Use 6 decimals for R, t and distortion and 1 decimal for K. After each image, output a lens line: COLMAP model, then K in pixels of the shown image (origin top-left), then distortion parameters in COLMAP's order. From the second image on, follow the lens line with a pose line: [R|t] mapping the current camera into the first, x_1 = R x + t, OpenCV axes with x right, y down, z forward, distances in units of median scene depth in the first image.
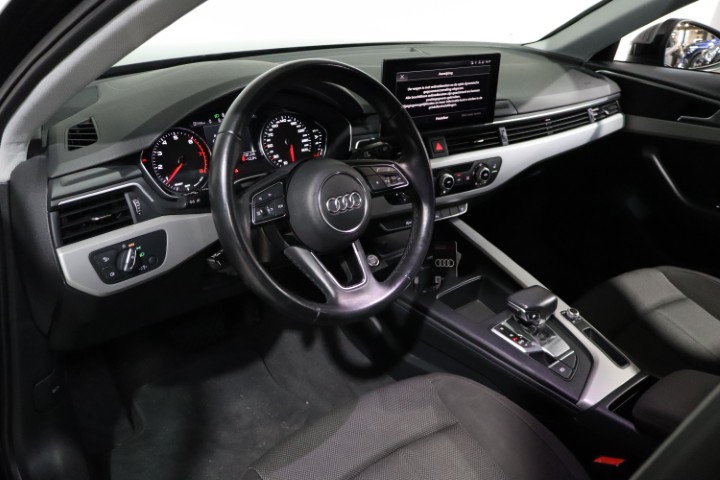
lens RADIAL K [[670.7, 0, 359.6], [0, 670.7, 251.9], [0, 0, 1]] dist [-0.010373, -0.004528]
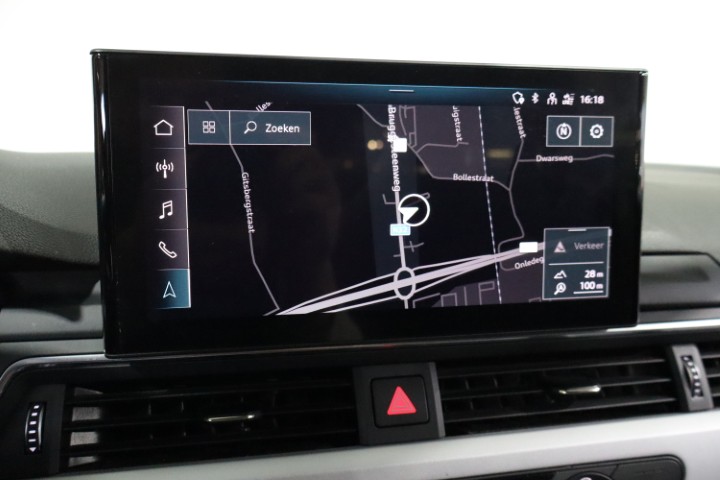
lens RADIAL K [[619.6, 0, 360.0], [0, 619.6, 240.0], [0, 0, 1]] dist [0.008903, 0.007251]
pose [[0.928931, 0.008318, -0.370158, 0.199905], [-0.123504, 0.949450, -0.288604, -0.148238], [0.349046, 0.313809, 0.883001, 0.771825]]
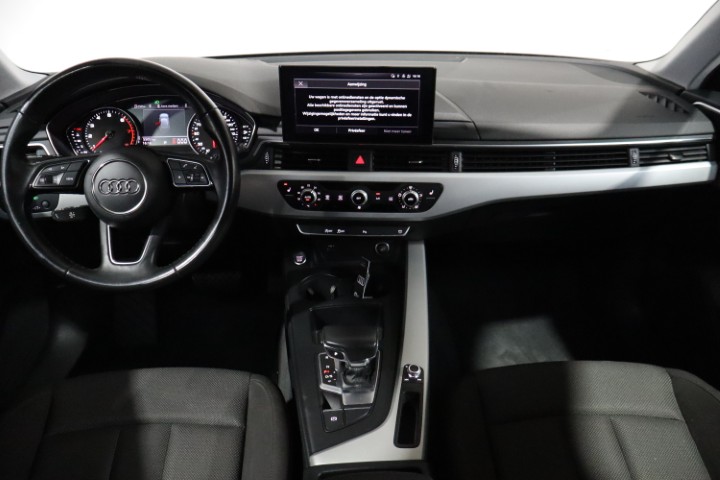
lens RADIAL K [[619.6, 0, 360.0], [0, 619.6, 240.0], [0, 0, 1]] dist [0.008903, 0.007251]
pose [[0.790374, 0.227116, -0.568970, 0.666762], [-0.226415, 0.971278, 0.073185, -0.113452], [0.569249, 0.070979, 0.819096, 0.285762]]
